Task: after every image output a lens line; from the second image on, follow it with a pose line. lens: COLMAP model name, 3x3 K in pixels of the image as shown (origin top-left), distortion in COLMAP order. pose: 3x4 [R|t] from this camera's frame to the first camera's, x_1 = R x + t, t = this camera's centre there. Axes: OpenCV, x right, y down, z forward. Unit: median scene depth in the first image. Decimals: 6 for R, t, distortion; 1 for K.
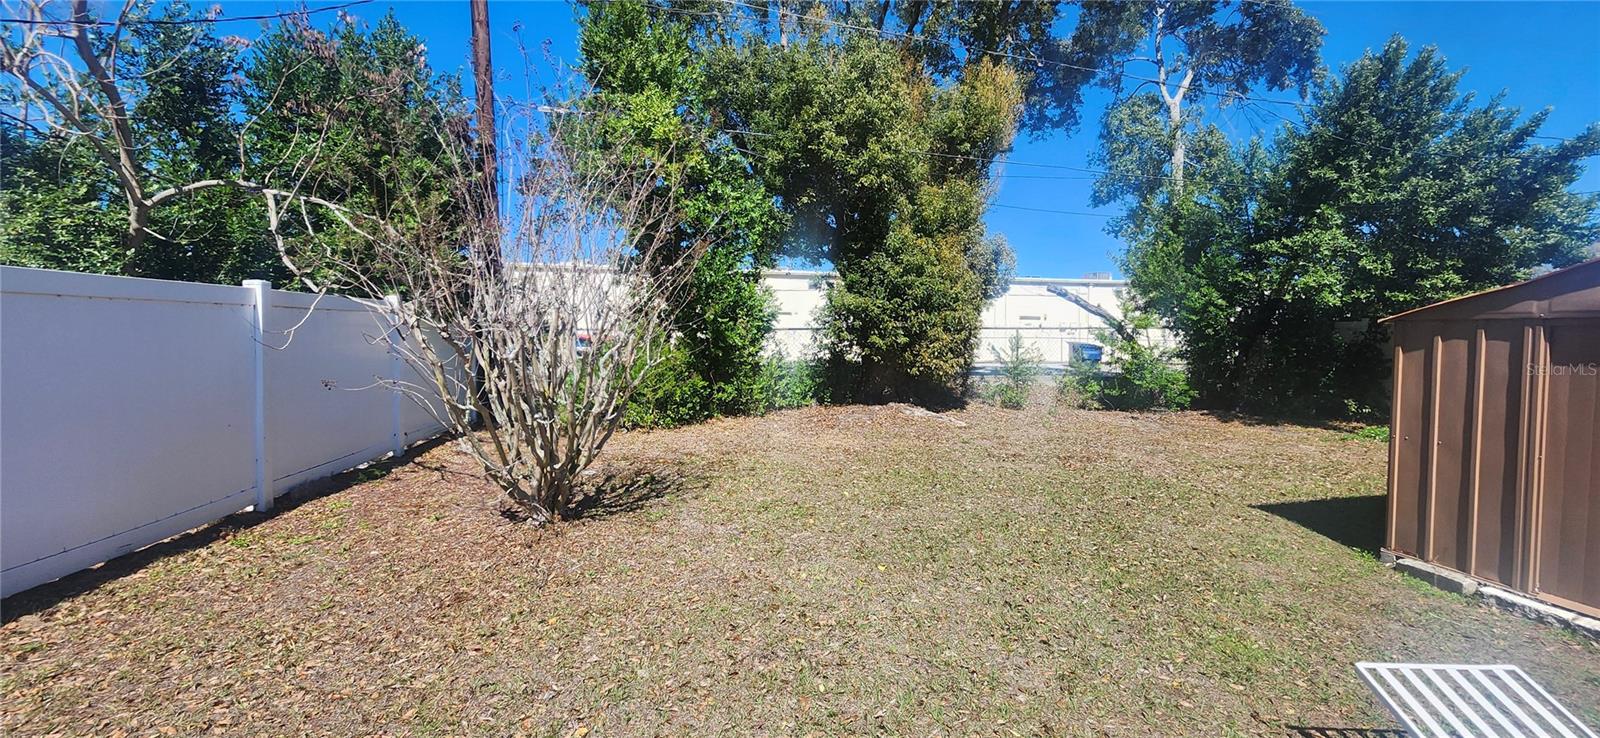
lens RADIAL K [[610.1, 0, 818.6], [0, 610.1, 354.5], [0, 0, 1]] dist [-0.001023, -0.000199]
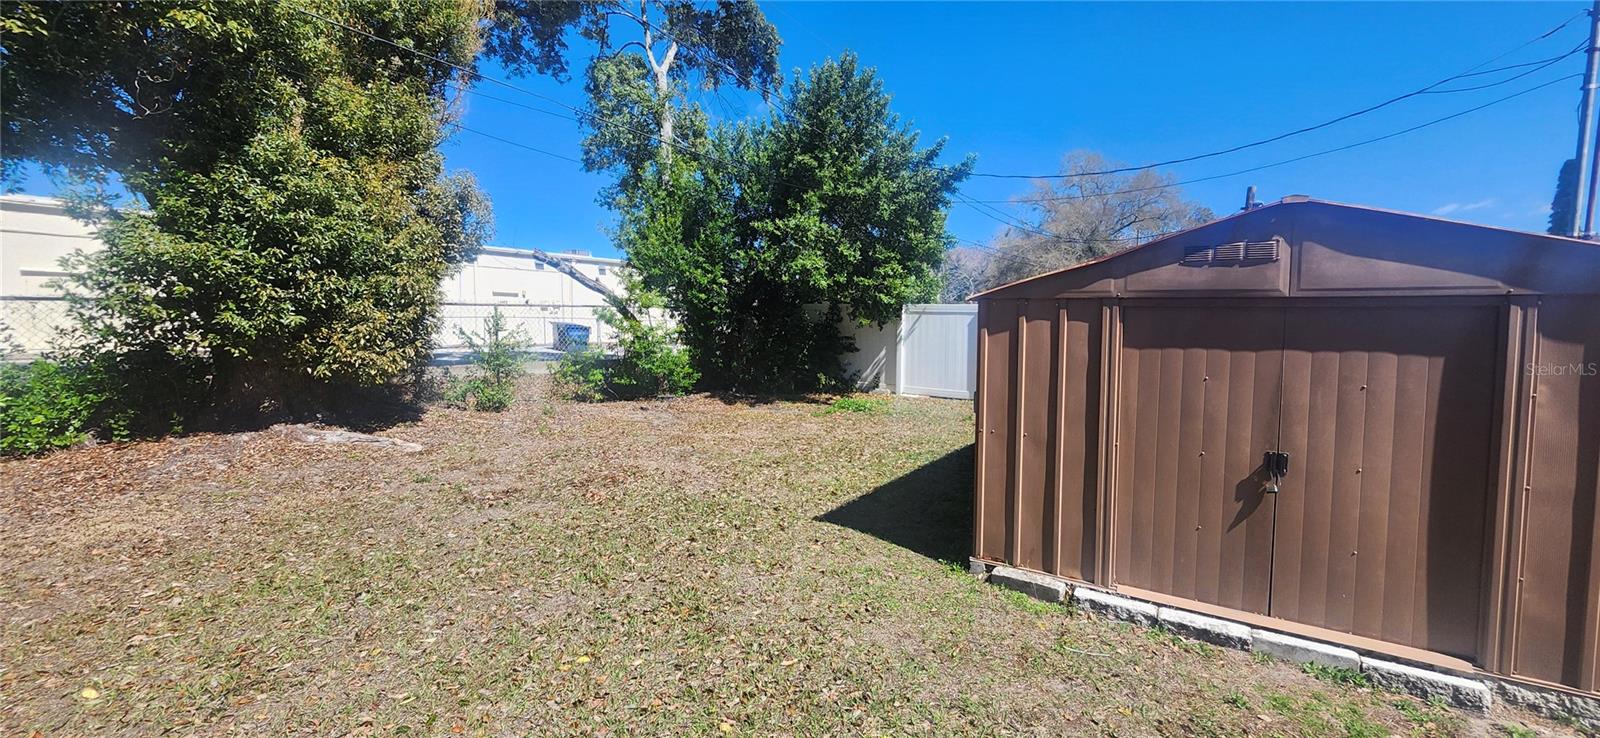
lens RADIAL K [[610.1, 0, 818.6], [0, 610.1, 354.5], [0, 0, 1]] dist [-0.001023, -0.000199]
pose [[0.687208, -0.040445, 0.725334, 0.055369], [0.016473, 0.999060, 0.040102, -0.005481], [-0.726274, -0.015610, 0.687228, 0.211788]]
